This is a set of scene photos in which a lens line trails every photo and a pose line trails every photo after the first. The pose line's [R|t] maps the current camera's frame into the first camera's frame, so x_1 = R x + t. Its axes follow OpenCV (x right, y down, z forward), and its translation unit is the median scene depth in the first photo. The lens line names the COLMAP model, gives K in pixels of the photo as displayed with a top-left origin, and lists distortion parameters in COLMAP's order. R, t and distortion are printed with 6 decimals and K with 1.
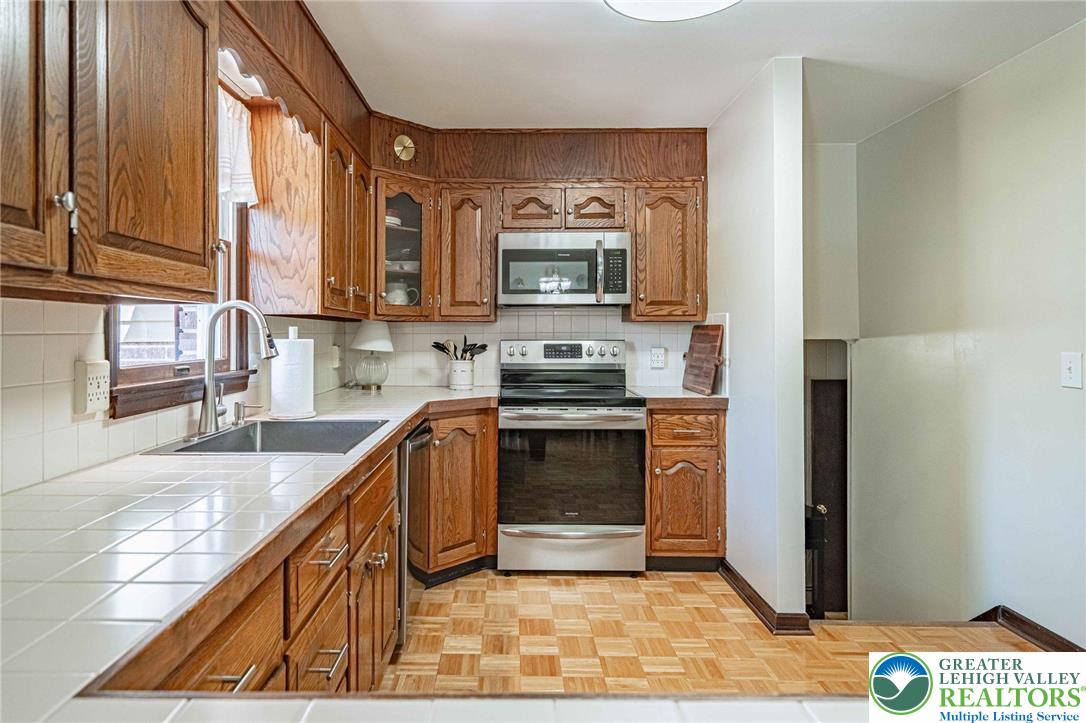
lens RADIAL K [[614.3, 0, 557.8], [0, 614.3, 337.7], [0, 0, 1]] dist [-0.004169, 0.001898]
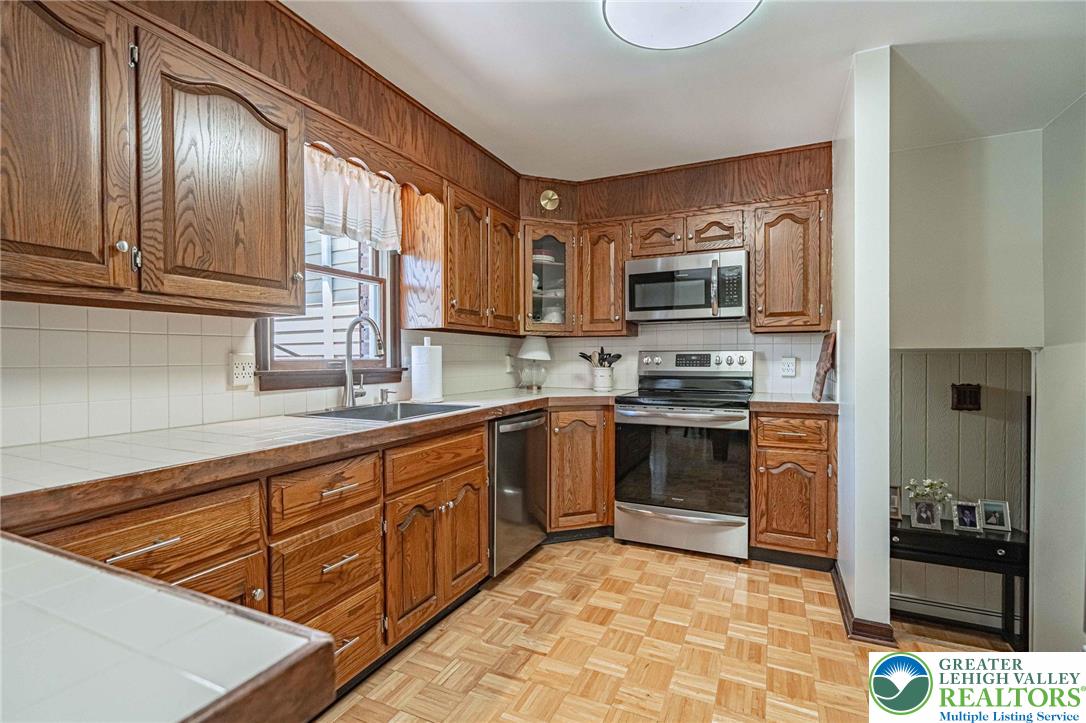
lens RADIAL K [[496.5, 0, 543.4], [0, 496.5, 365.2], [0, 0, 1]] dist [-0.000412, 0.000197]
pose [[0.911297, 0.002040, -0.411744, 0.173676], [0.005144, 0.999853, 0.016339, 0.018324], [0.411717, -0.017007, 0.911153, 0.050796]]
